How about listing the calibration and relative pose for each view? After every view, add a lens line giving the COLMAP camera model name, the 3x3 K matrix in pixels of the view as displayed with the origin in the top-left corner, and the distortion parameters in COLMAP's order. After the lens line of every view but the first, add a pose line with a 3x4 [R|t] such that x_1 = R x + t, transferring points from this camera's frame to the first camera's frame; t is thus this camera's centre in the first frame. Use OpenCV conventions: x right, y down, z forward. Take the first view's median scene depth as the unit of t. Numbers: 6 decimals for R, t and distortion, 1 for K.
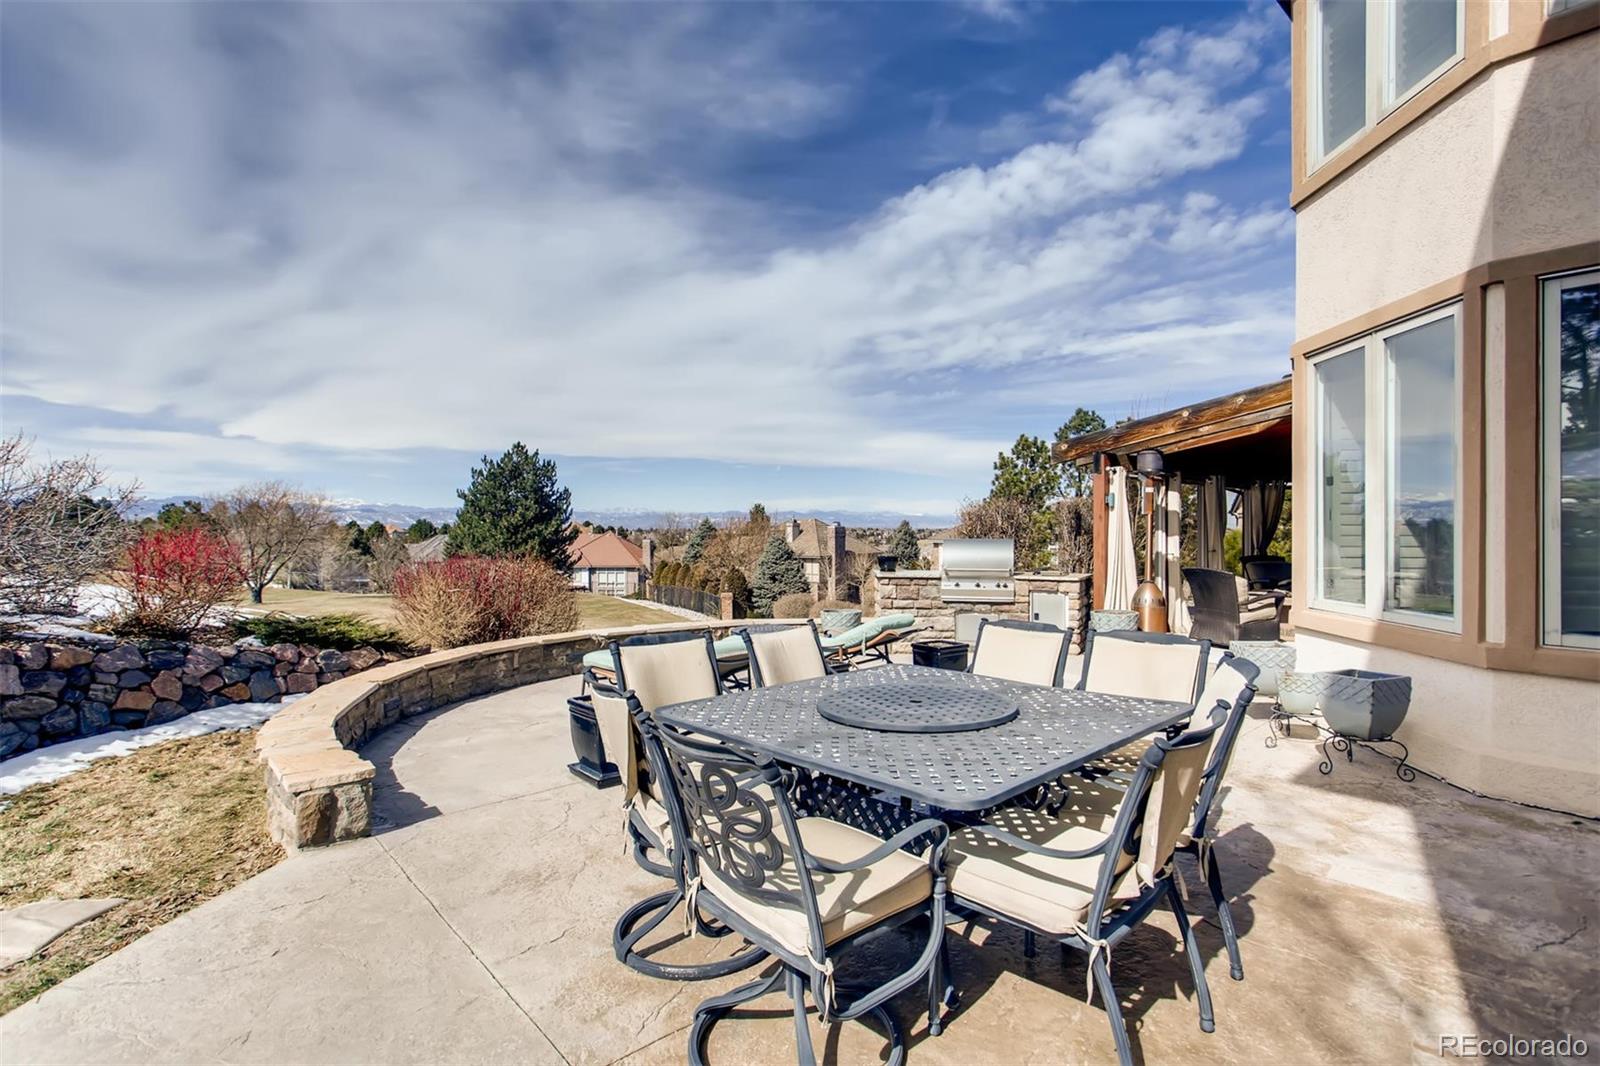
lens RADIAL K [[775.9, 0, 790.4], [0, 775.9, 526.3], [0, 0, 1]] dist [-0.019791, 0.019552]
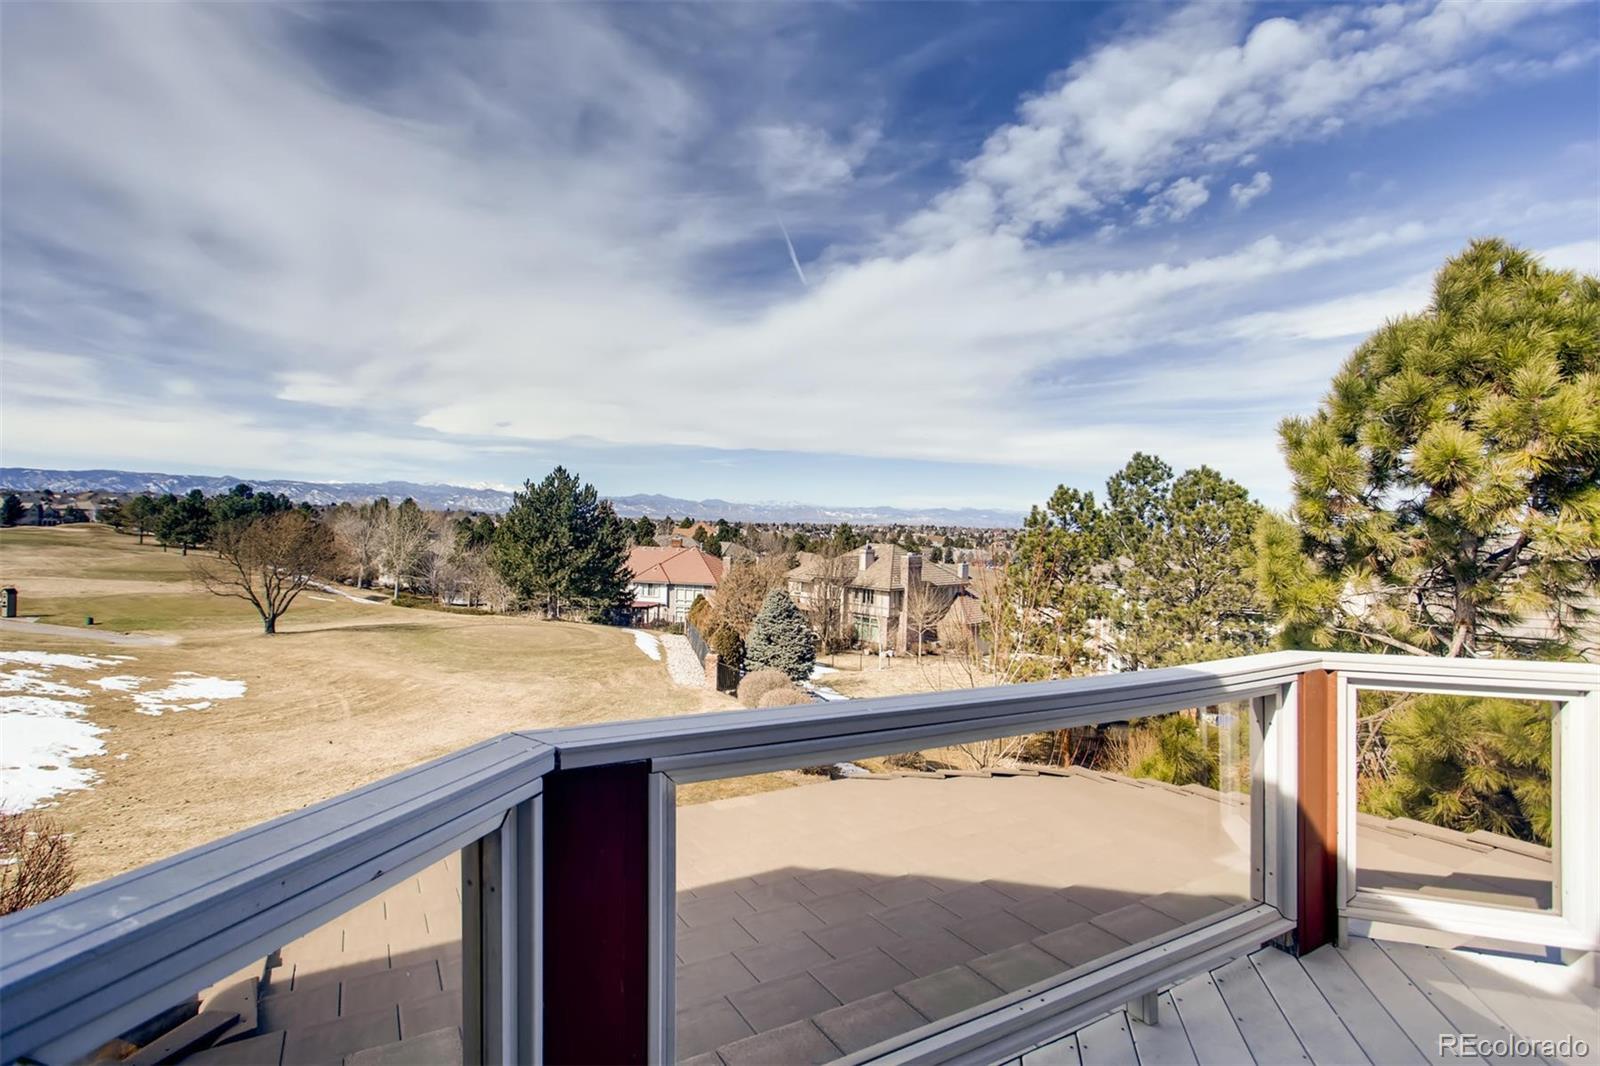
lens RADIAL K [[775.9, 0, 790.4], [0, 775.9, 526.3], [0, 0, 1]] dist [-0.019791, 0.019552]
pose [[0.983176, 0.029183, -0.180312, 0.113494], [-0.028779, 0.999574, 0.004860, -0.047527], [0.180377, 0.000411, 0.983597, 0.101811]]
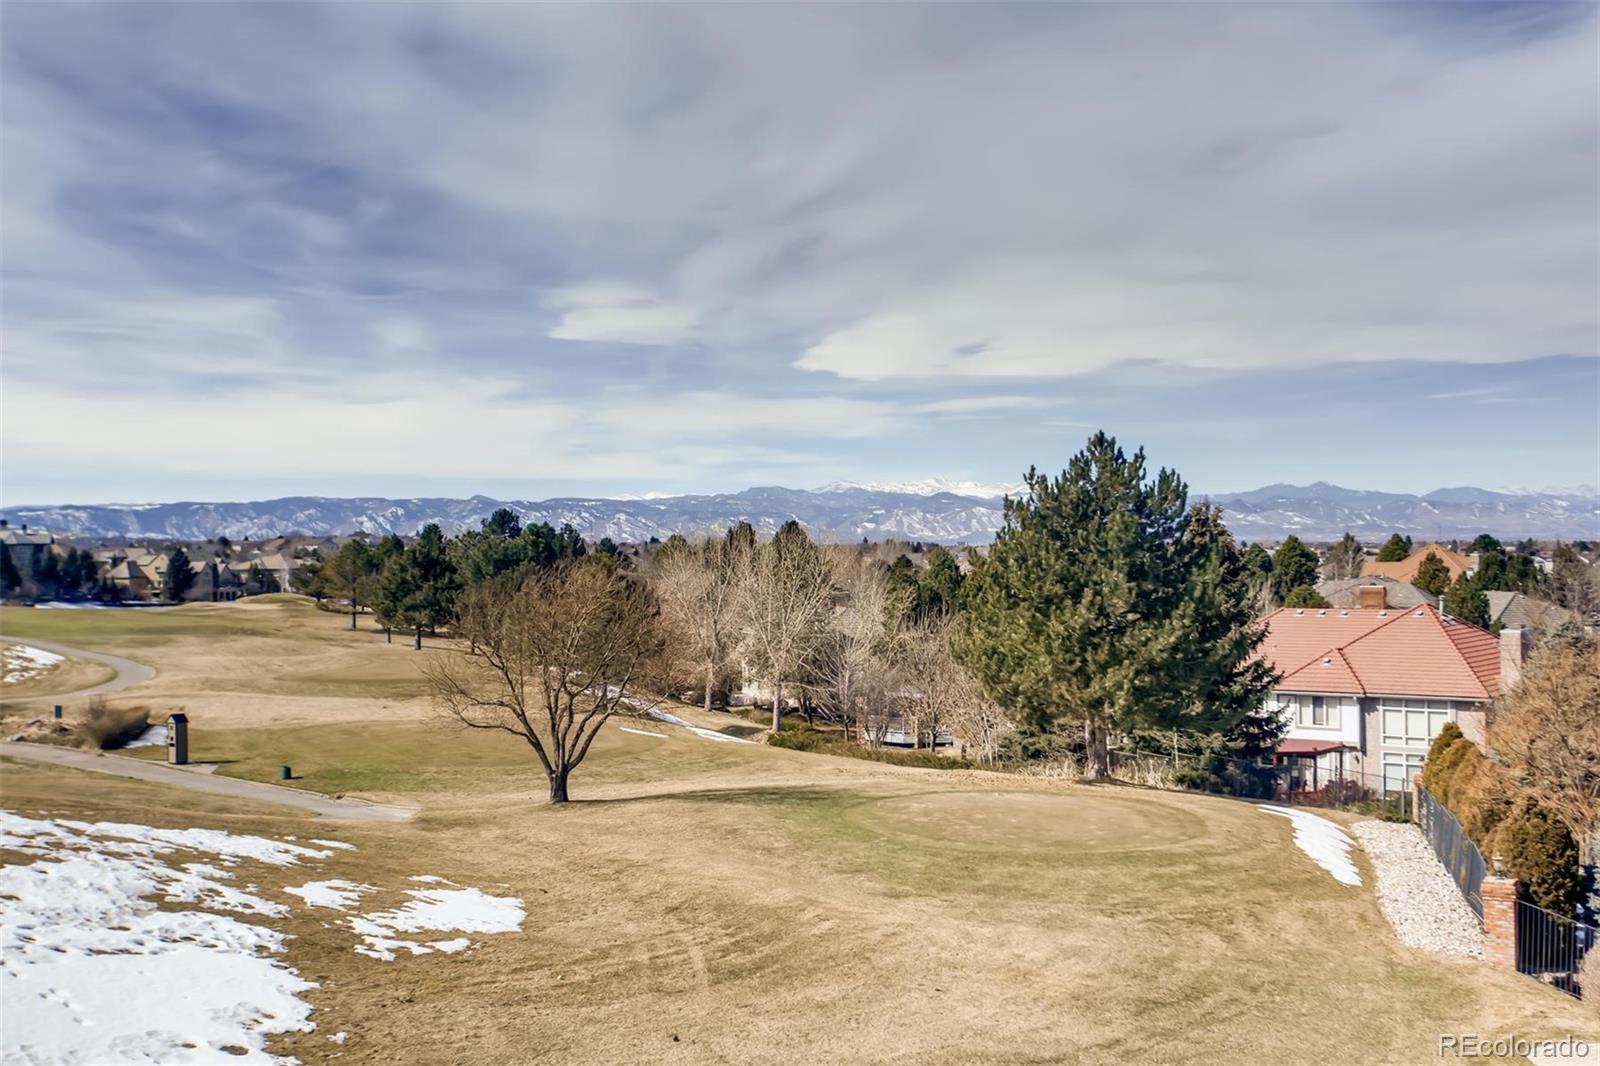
lens RADIAL K [[1783.1, 0, 800.7], [0, 1783.1, 561.9], [0, 0, 1]] dist [0.006918, 0.056974]
pose [[0.805601, -0.007453, -0.592411, 0.101114], [0.014867, 0.999860, 0.007638, -0.048545], [0.592271, -0.014961, 0.805600, 0.113039]]
